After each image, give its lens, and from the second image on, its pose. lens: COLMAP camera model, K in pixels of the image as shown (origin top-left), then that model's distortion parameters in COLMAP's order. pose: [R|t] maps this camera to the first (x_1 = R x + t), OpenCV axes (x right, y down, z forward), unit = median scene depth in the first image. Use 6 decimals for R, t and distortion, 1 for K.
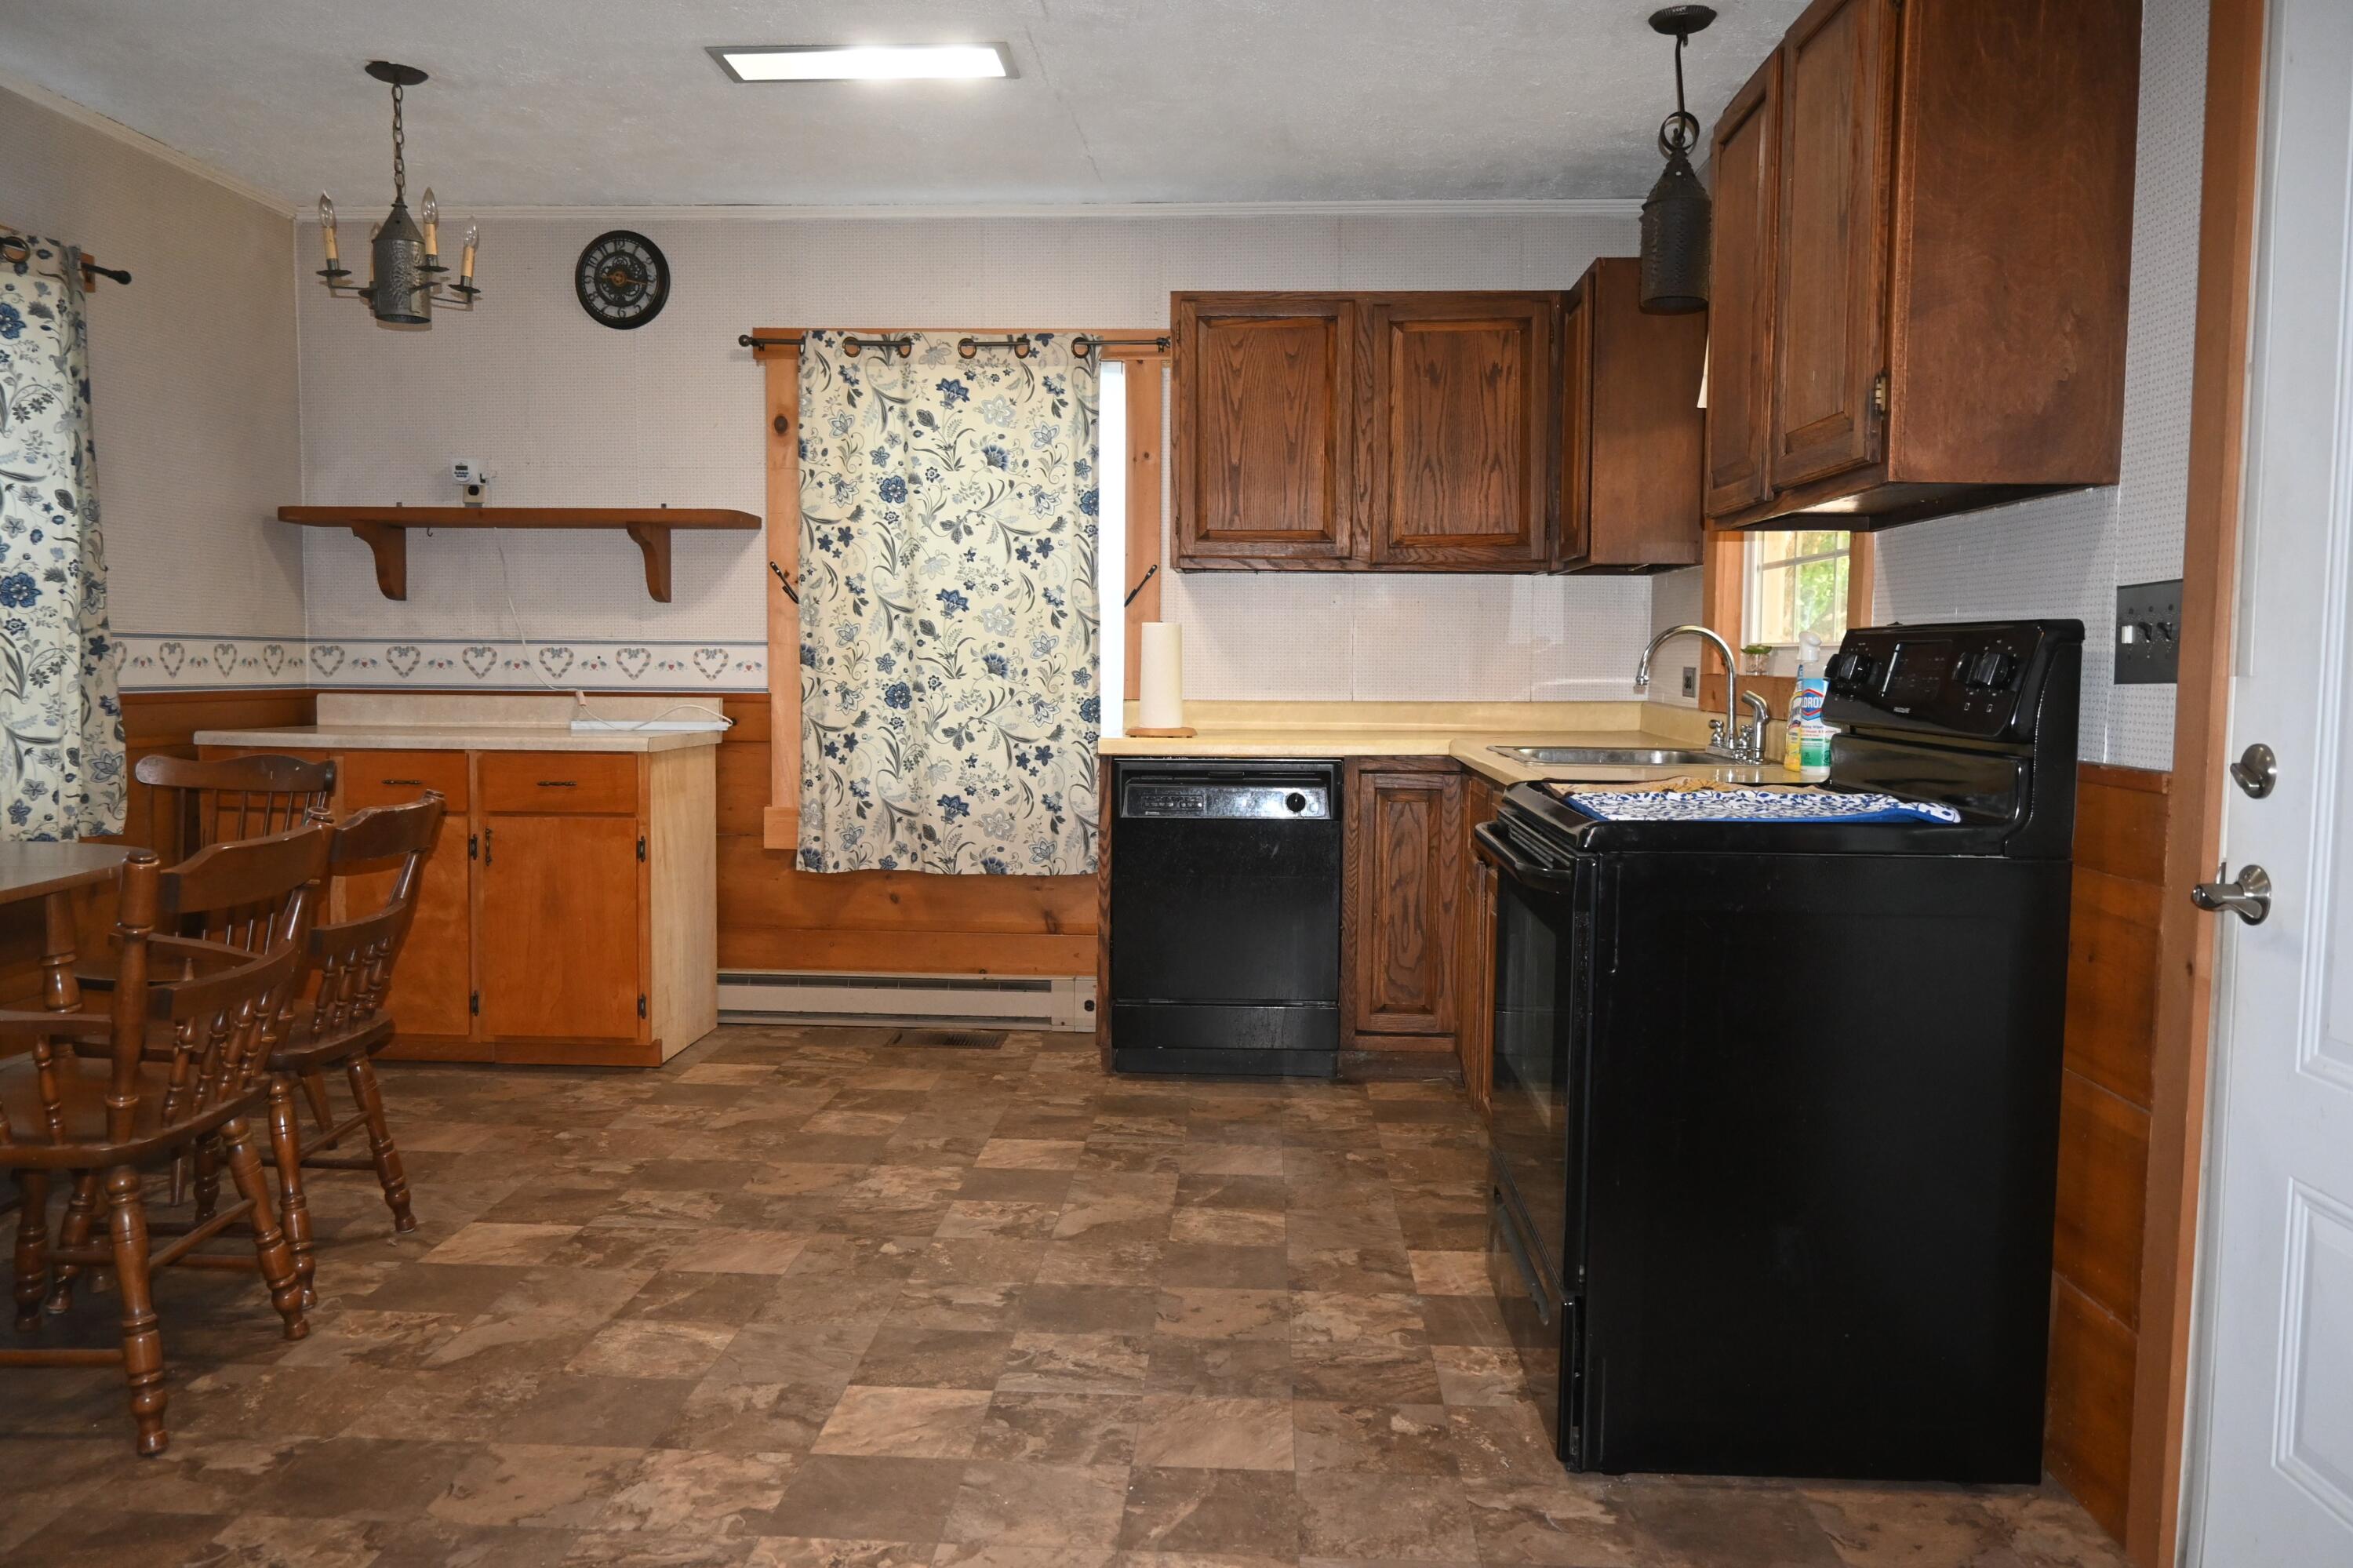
lens RADIAL K [[1739.5, 0, 1168.3], [0, 1739.5, 792.0], [0, 0, 1]] dist [-0.009760, 0.001715]
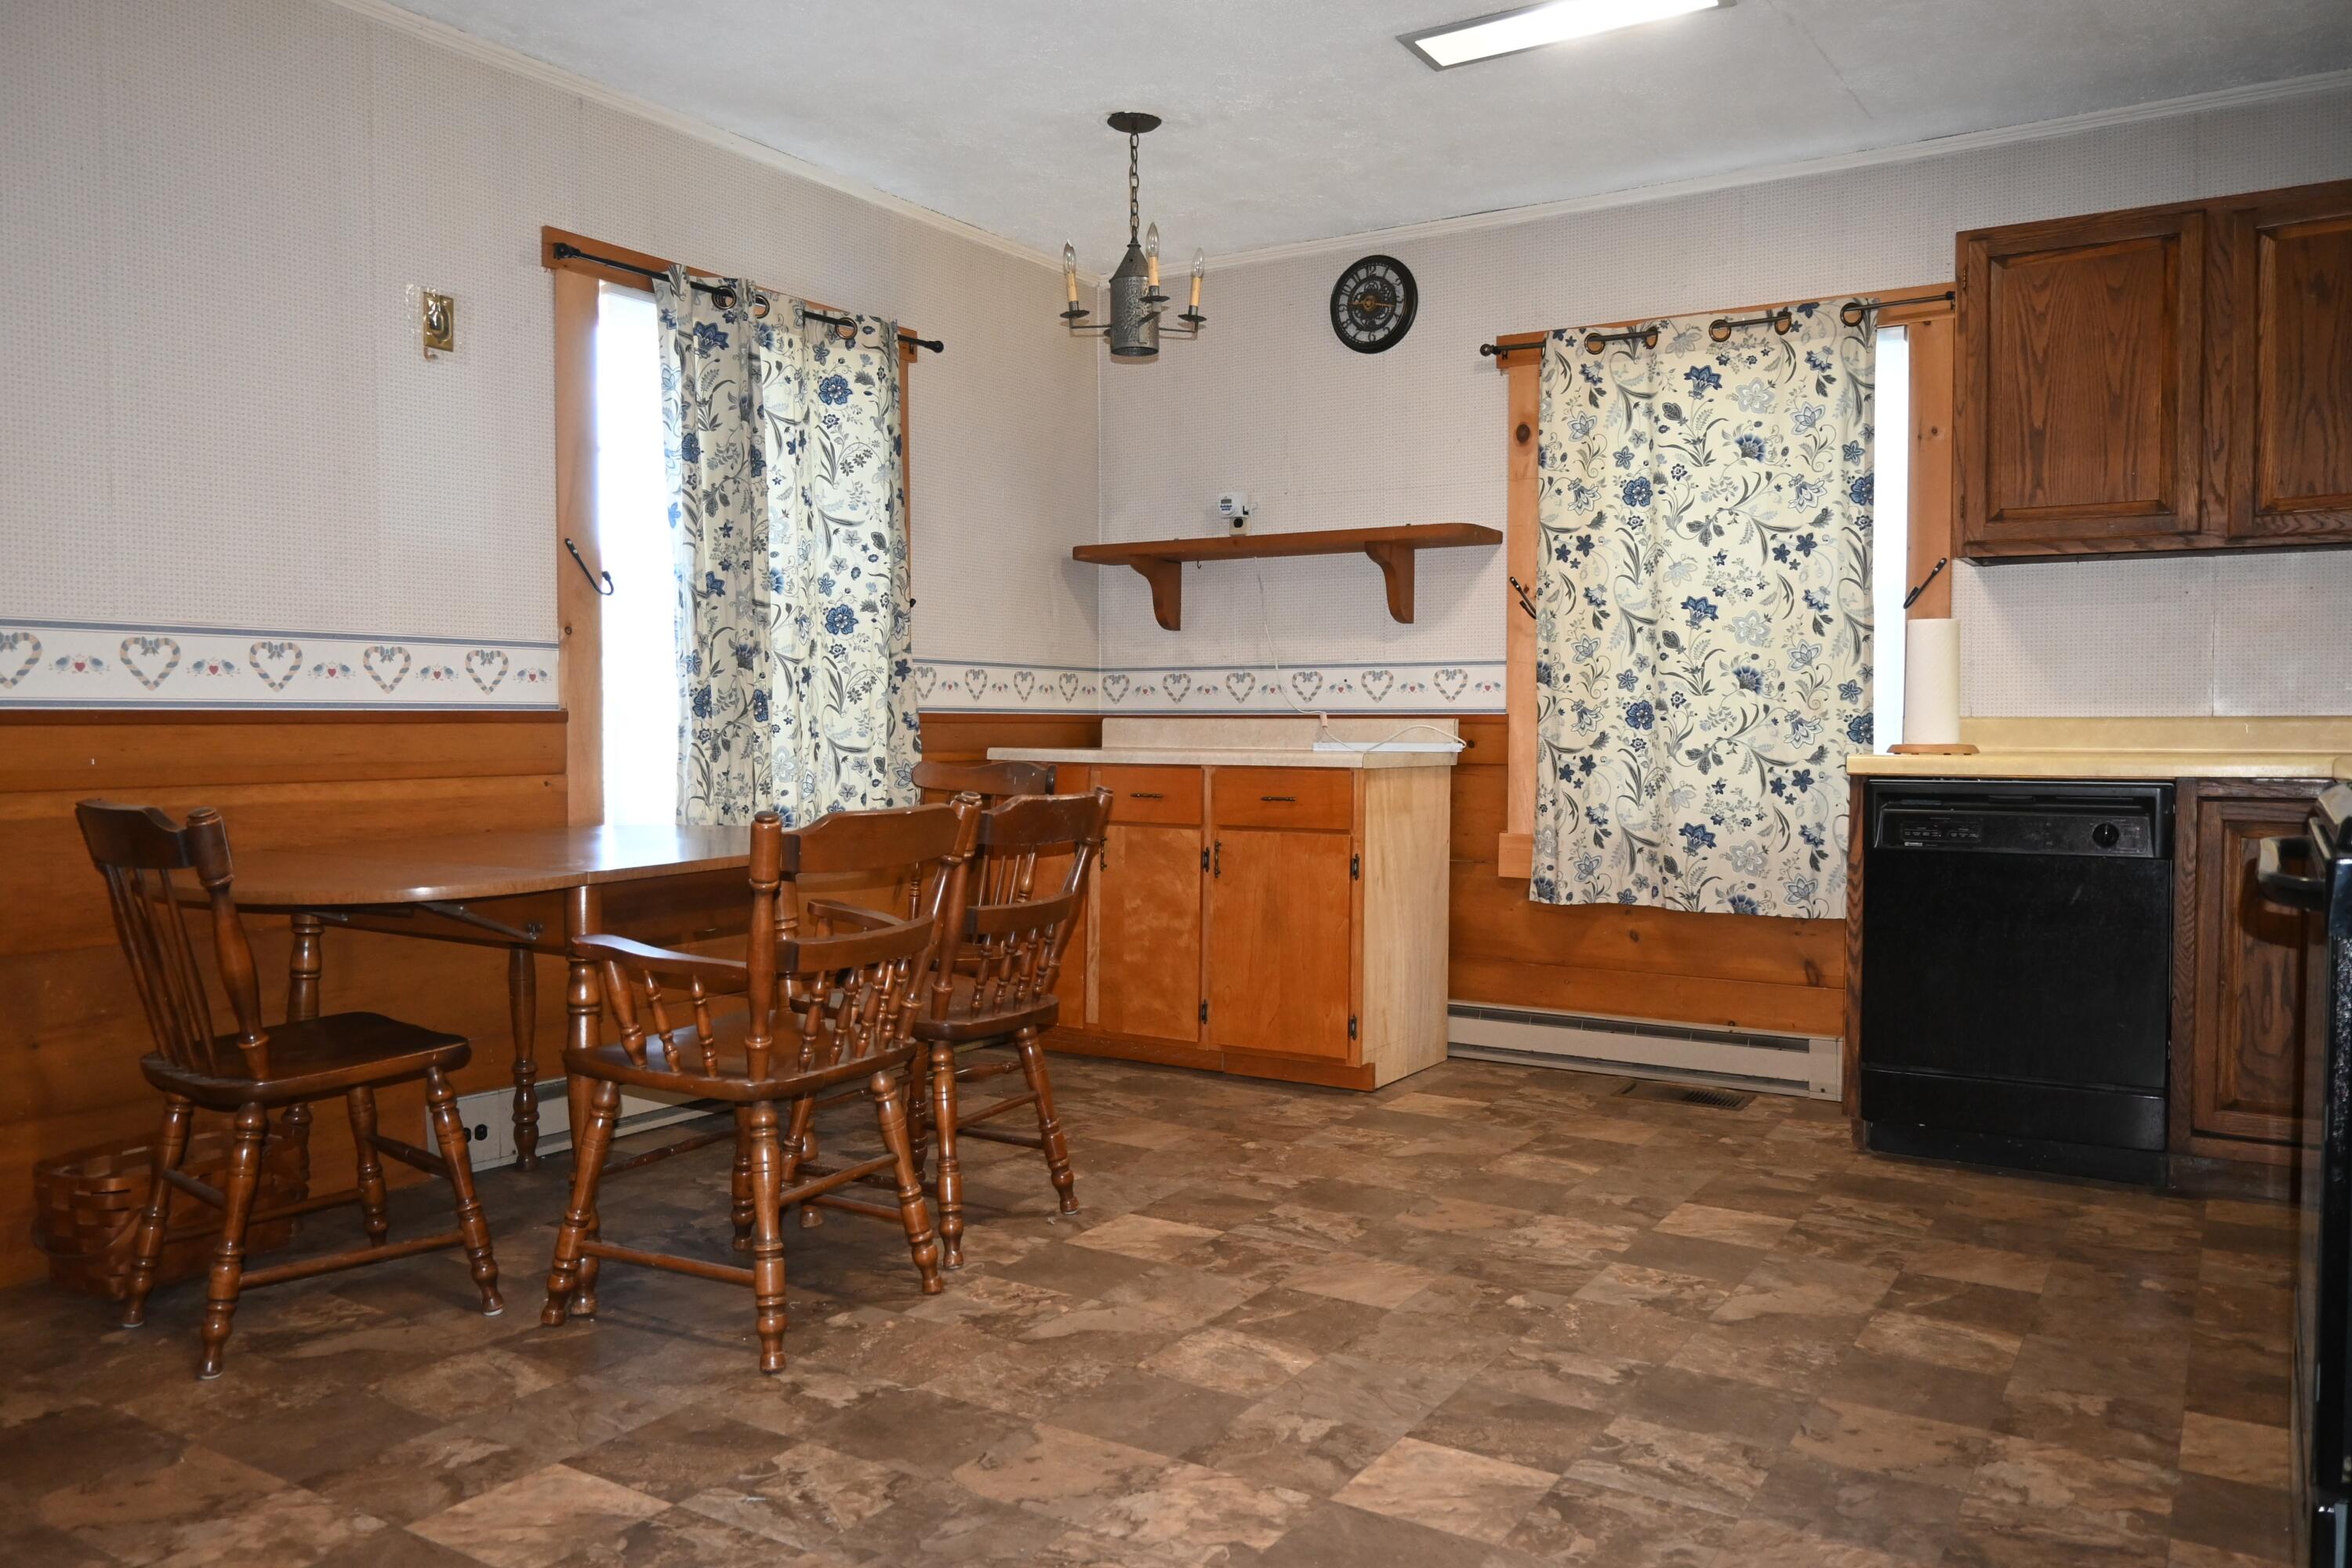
lens RADIAL K [[1738.7, 0, 1161.7], [0, 1738.7, 792.7], [0, 0, 1]] dist [-0.009760, 0.001715]
pose [[0.870678, 0.013495, -0.491669, 0.096411], [-0.032466, 0.999020, -0.030074, 0.027086], [0.490781, 0.042147, 0.870263, 0.096873]]
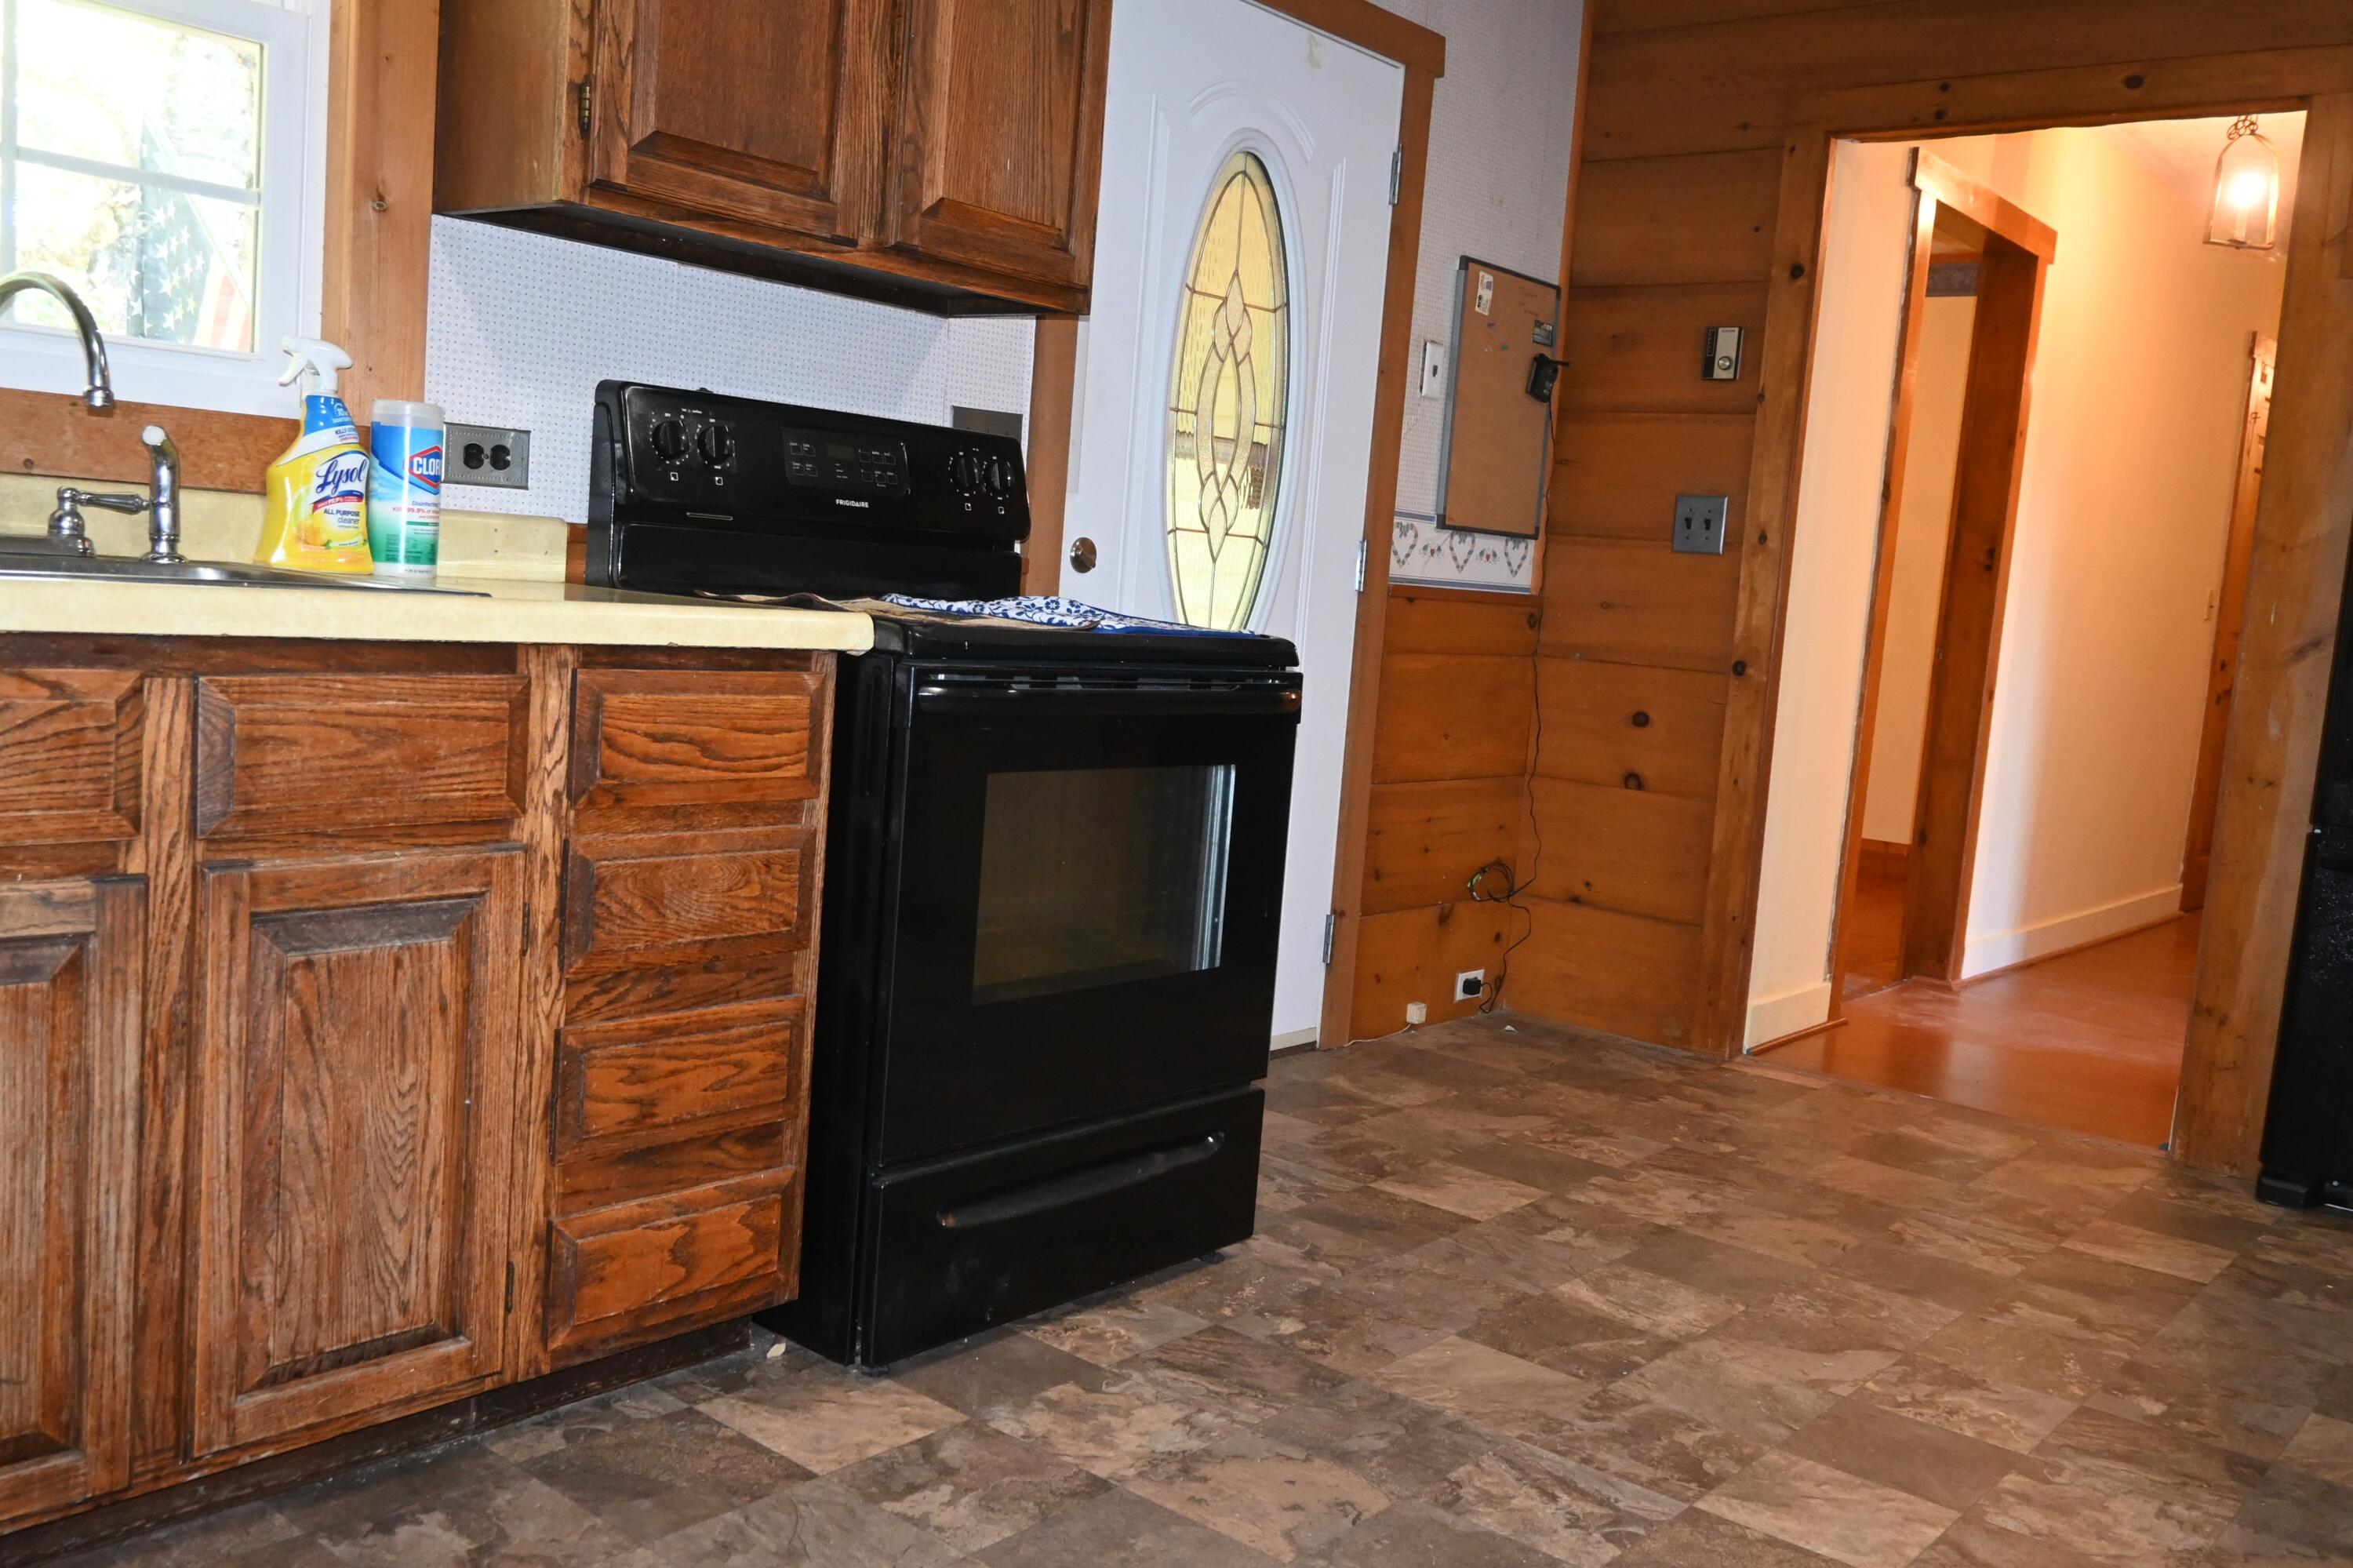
lens RADIAL K [[1979.2, 0, 1178.2], [0, 1979.2, 778.1], [0, 0, 1]] dist [-0.055816, 0.007347]
pose [[-0.797605, -0.126366, 0.589795, -0.249997], [-0.028962, 0.984704, 0.171812, -0.059517], [-0.602484, 0.119957, -0.789065, 1.164139]]
